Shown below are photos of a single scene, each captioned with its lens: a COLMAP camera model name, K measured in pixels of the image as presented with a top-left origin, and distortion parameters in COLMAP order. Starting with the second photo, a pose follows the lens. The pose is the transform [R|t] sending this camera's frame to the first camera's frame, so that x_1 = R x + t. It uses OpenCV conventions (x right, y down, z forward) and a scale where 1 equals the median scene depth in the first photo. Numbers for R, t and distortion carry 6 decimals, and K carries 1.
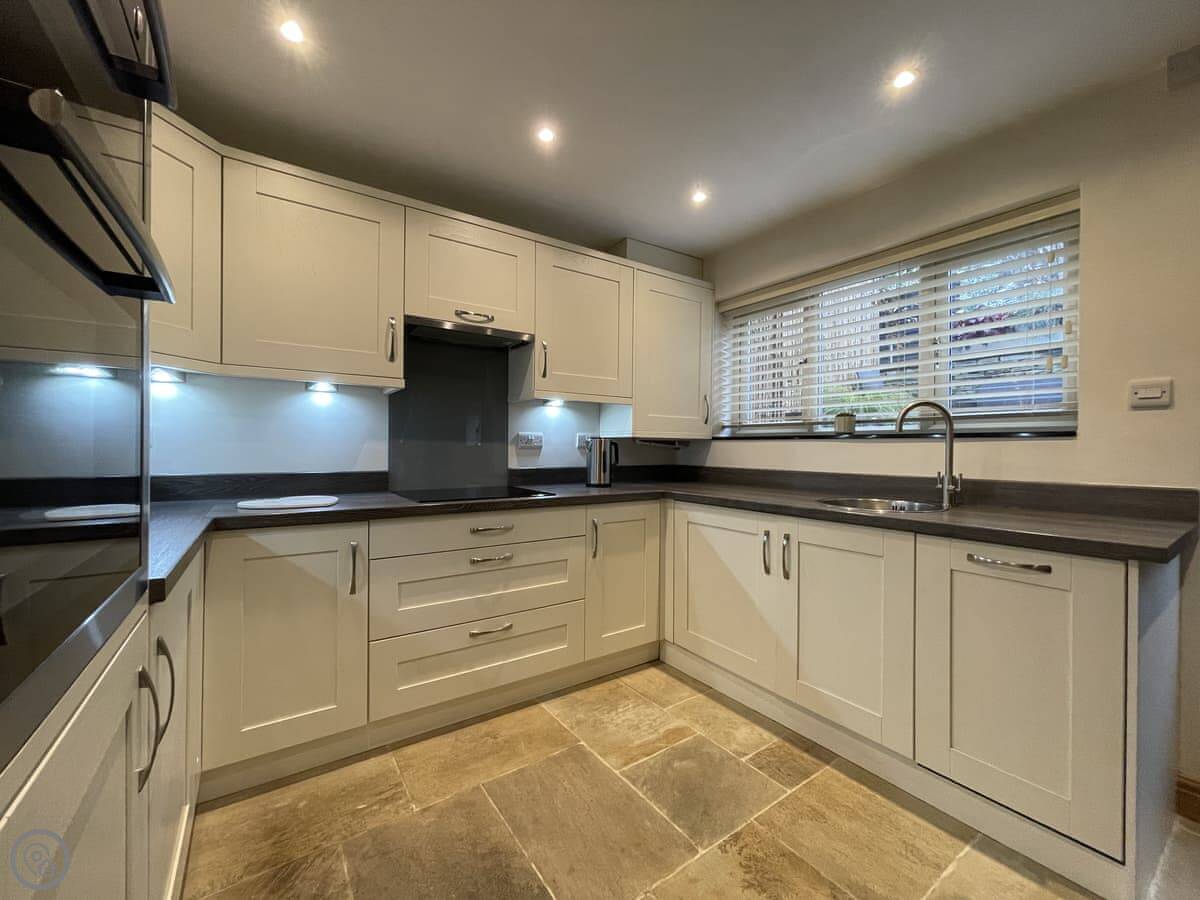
lens RADIAL K [[483.6, 0, 595.1], [0, 483.6, 451.9], [0, 0, 1]] dist [-0.002578, -0.000038]
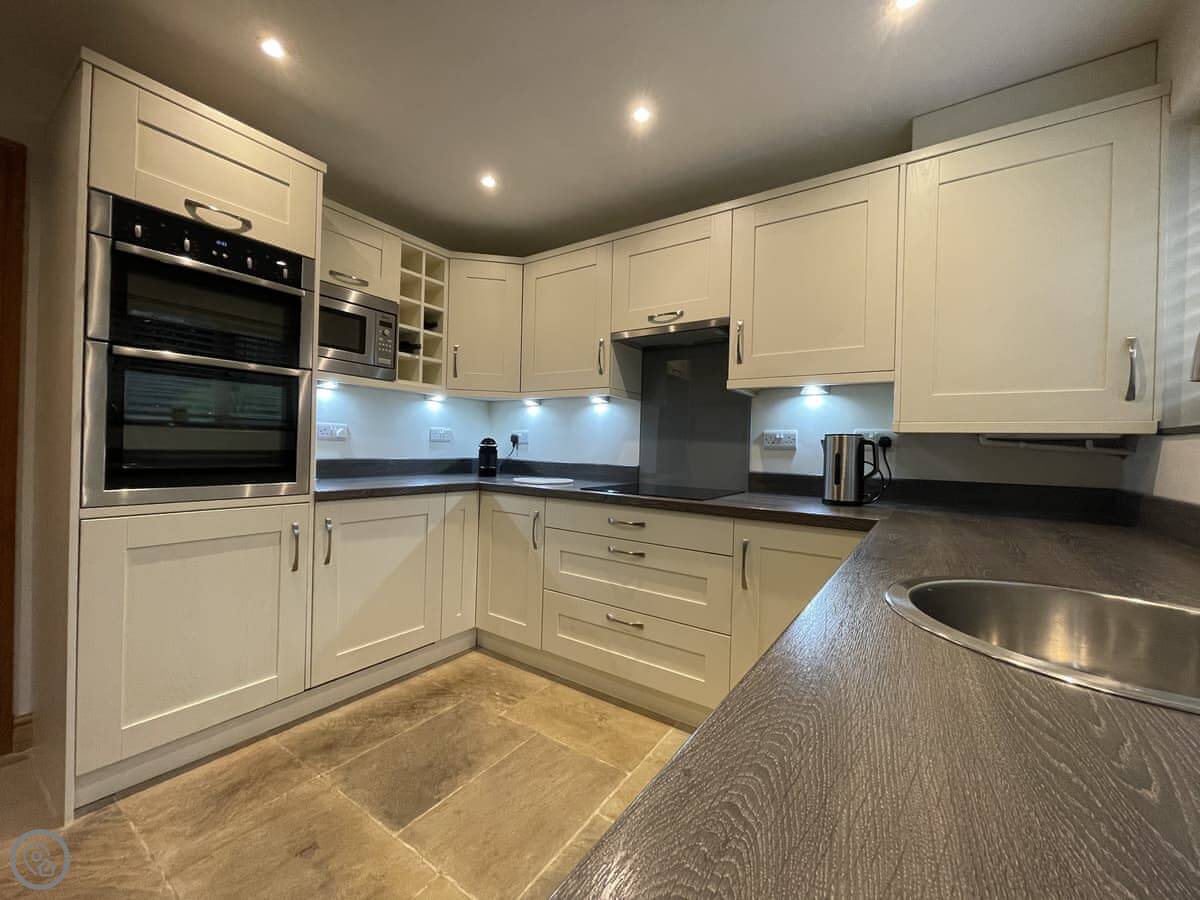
lens RADIAL K [[483.6, 0, 595.2], [0, 483.6, 446.9], [0, 0, 1]] dist [-0.002578, -0.000038]
pose [[0.354357, 0.009449, -0.935063, 0.652576], [-0.023405, 0.999725, 0.001233, -0.005019], [0.934817, 0.021448, 0.354480, 0.507631]]
